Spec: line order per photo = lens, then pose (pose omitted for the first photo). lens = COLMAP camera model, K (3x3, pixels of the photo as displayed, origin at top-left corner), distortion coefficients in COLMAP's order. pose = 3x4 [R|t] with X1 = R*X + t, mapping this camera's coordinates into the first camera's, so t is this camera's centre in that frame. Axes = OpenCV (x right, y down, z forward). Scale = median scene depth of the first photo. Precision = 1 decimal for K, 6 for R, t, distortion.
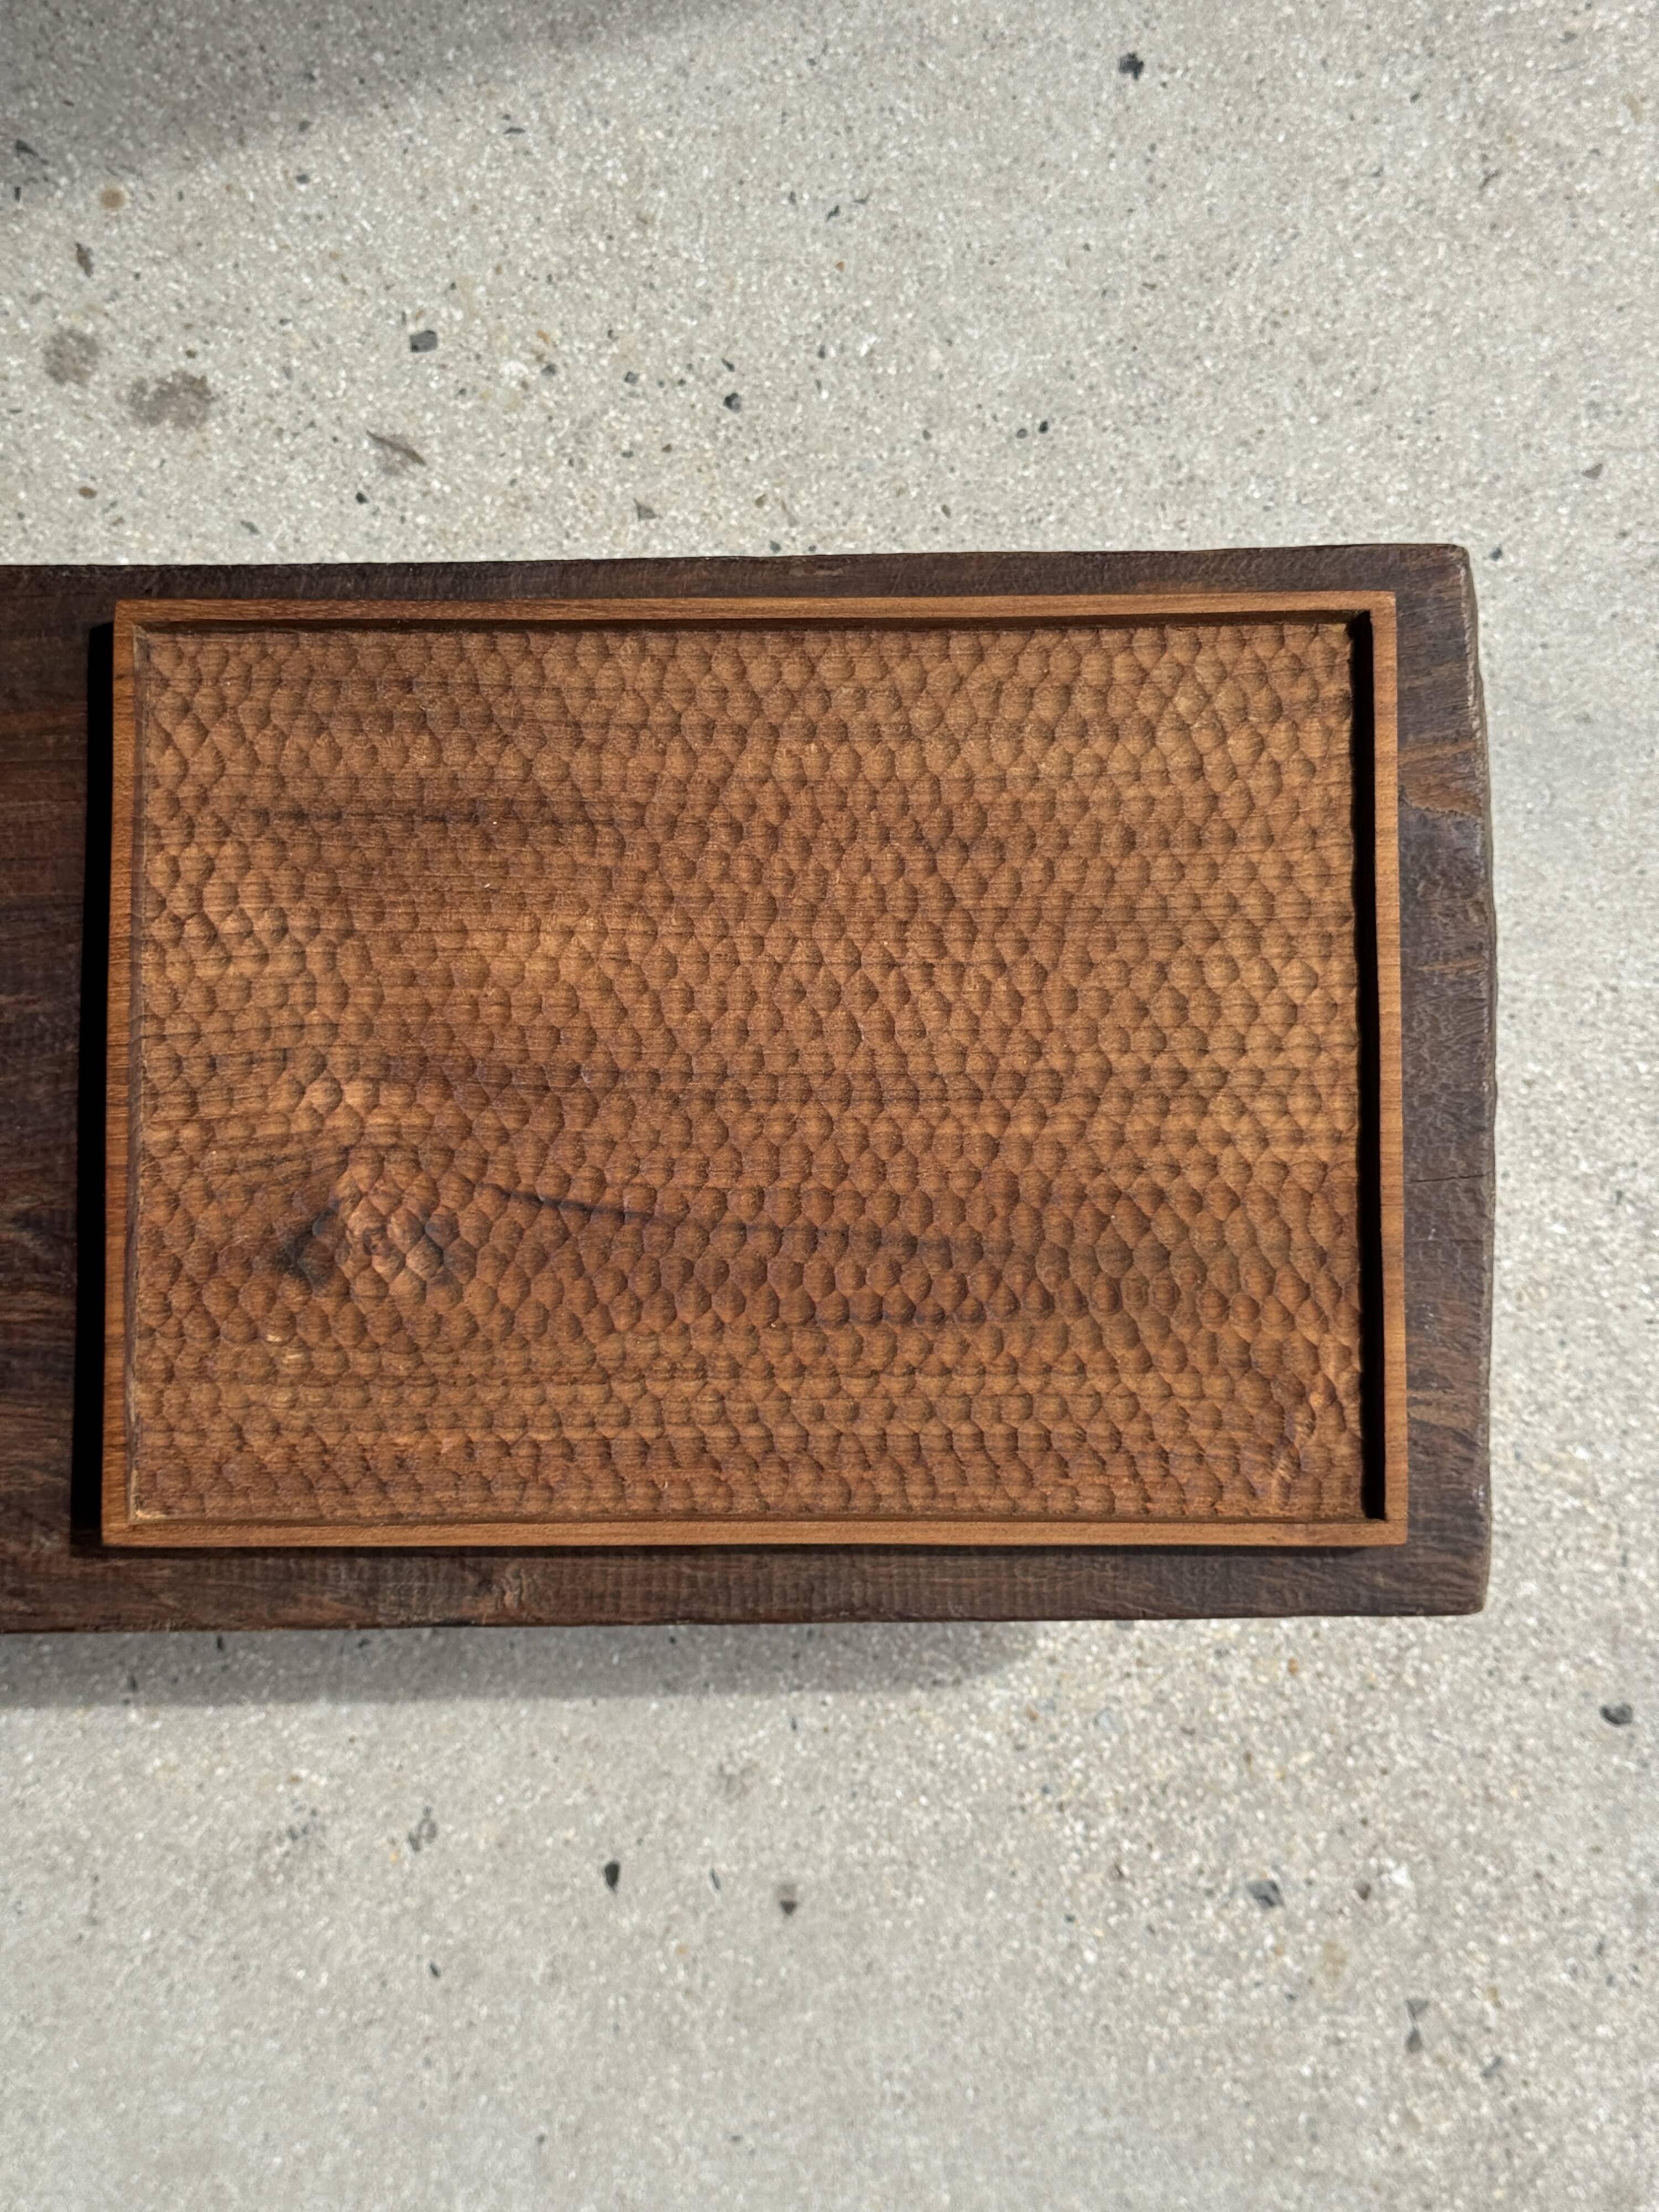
lens RADIAL K [[3144.6, 0, 823.5], [0, 3144.6, 1115.0], [0, 0, 1]] dist [0.114429, 0.000000]
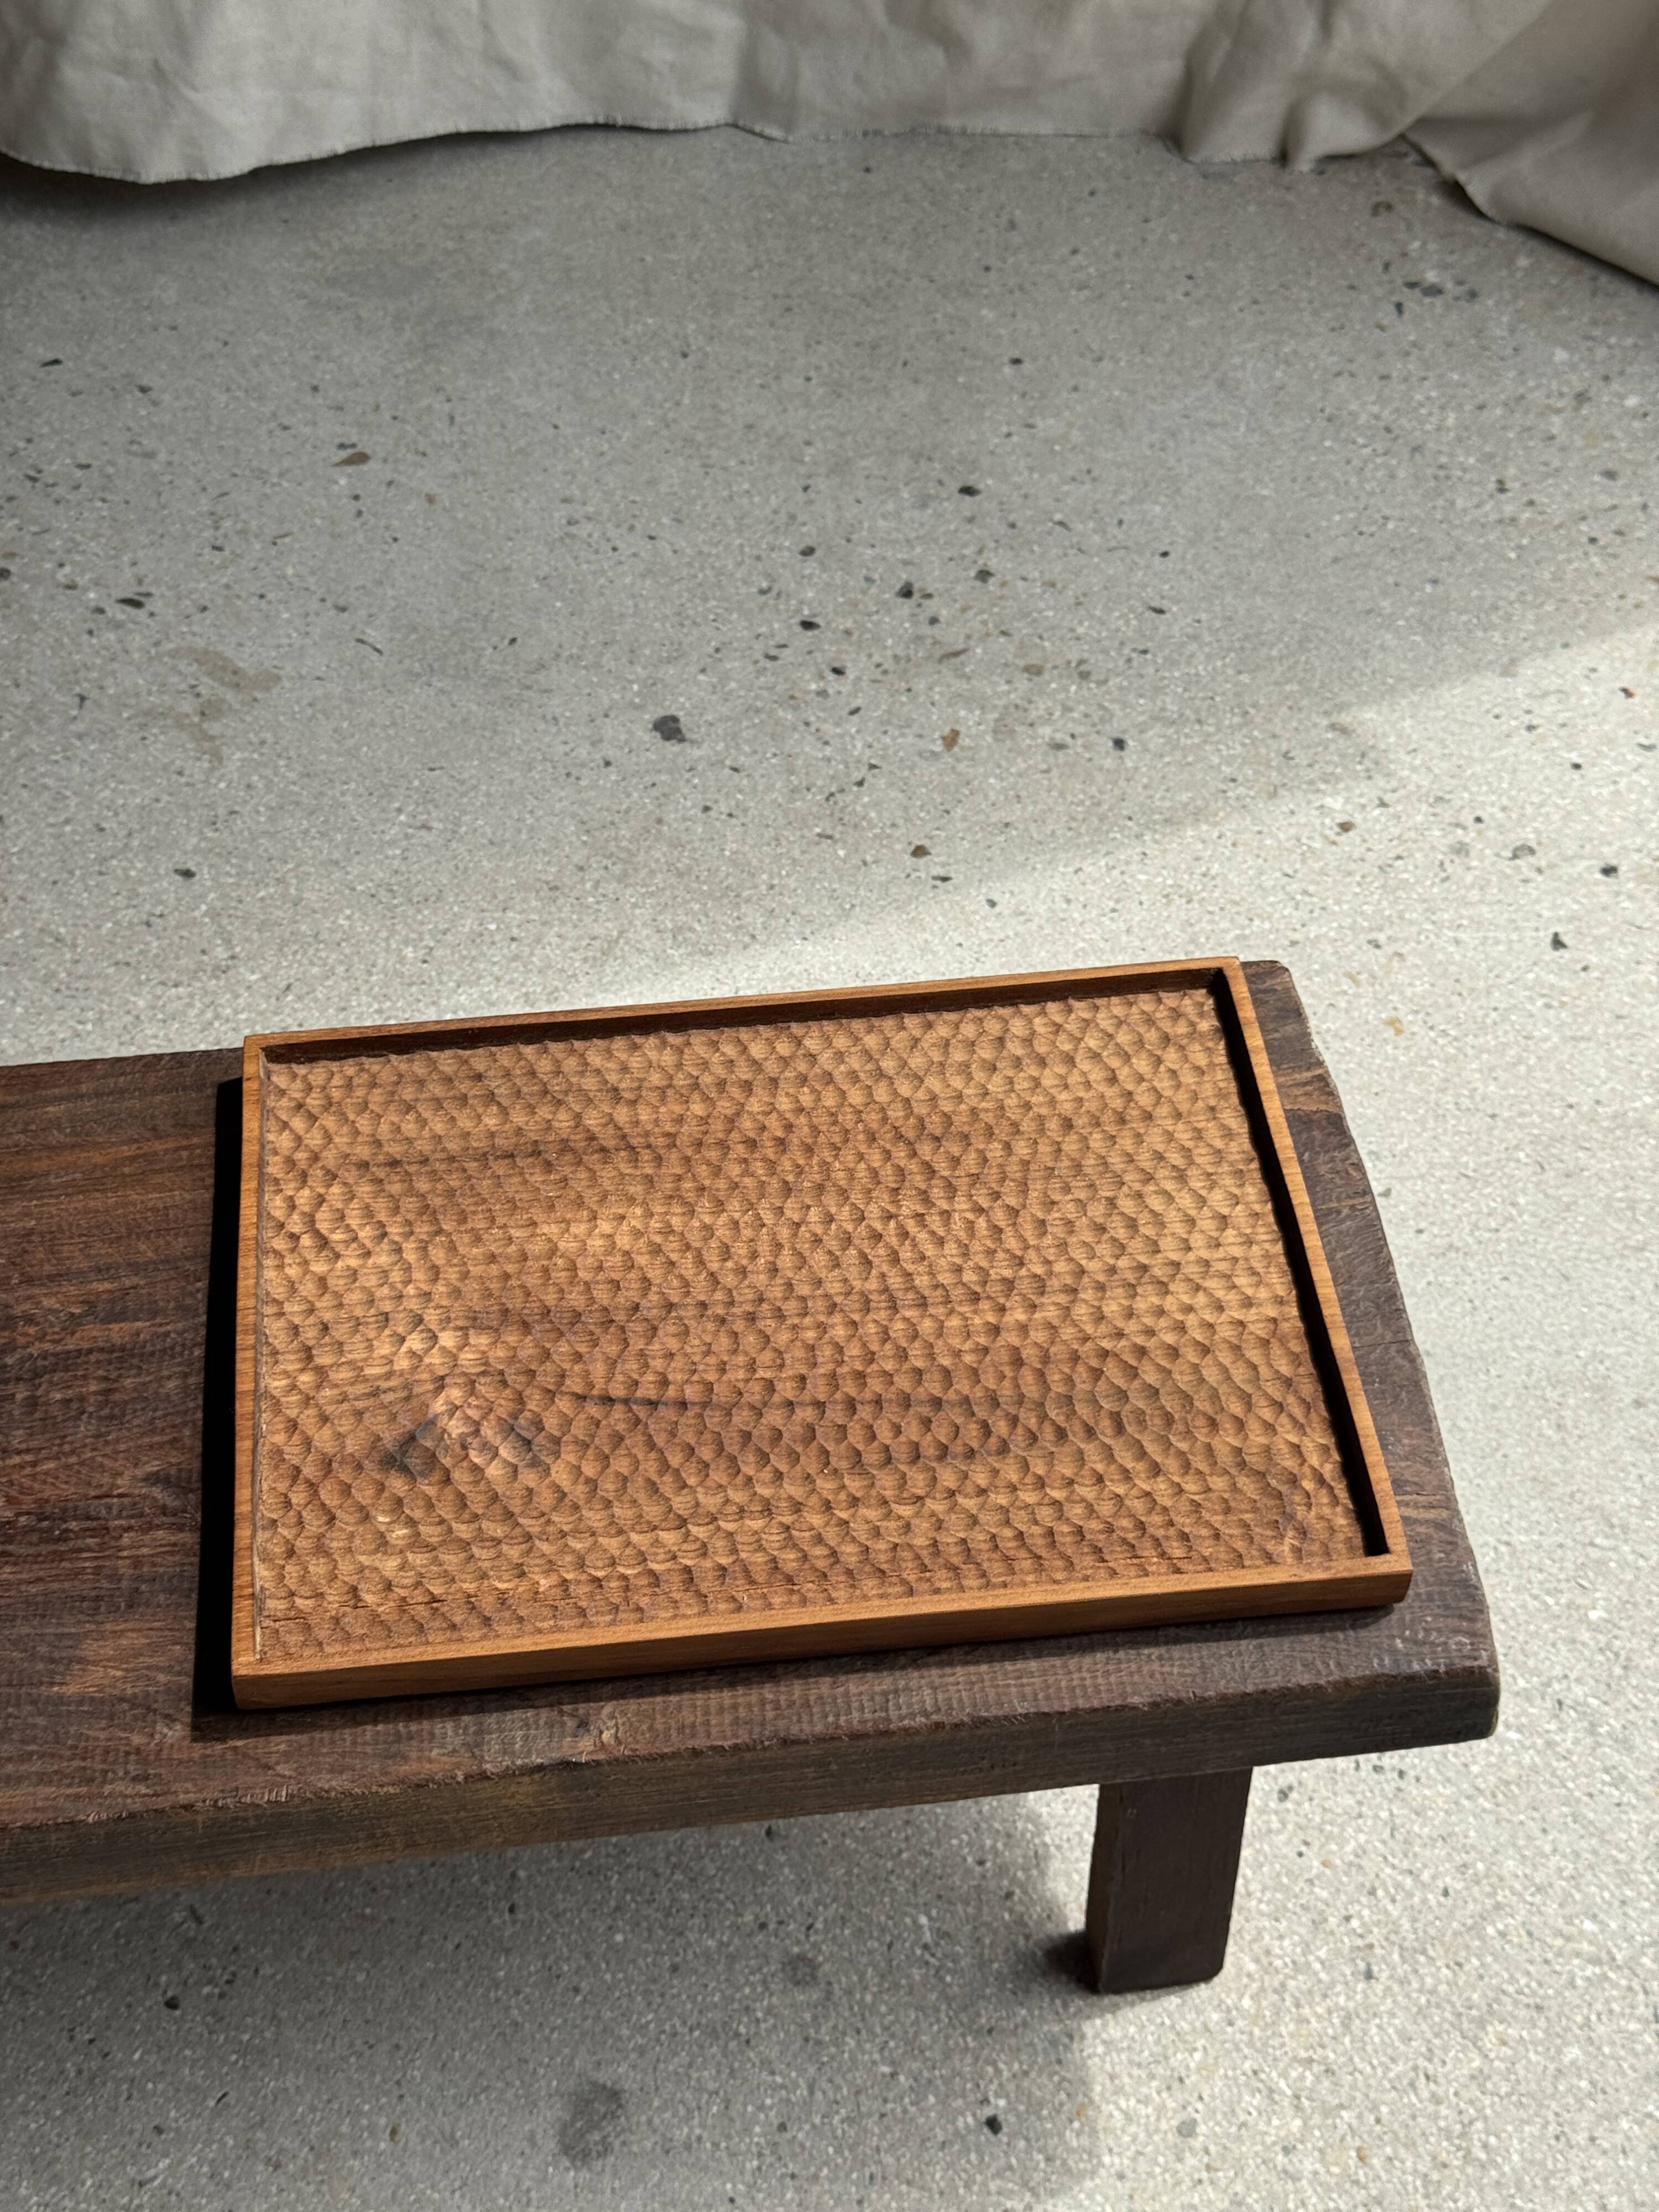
lens RADIAL K [[3144.6, 0, 819.3], [0, 3144.6, 1125.8], [0, 0, 1]] dist [0.114429, 0.000000]
pose [[0.993793, -0.068886, 0.087353, -0.107970], [0.108311, 0.778328, -0.618445, 0.666526], [-0.025387, 0.624068, 0.780958, 0.035081]]
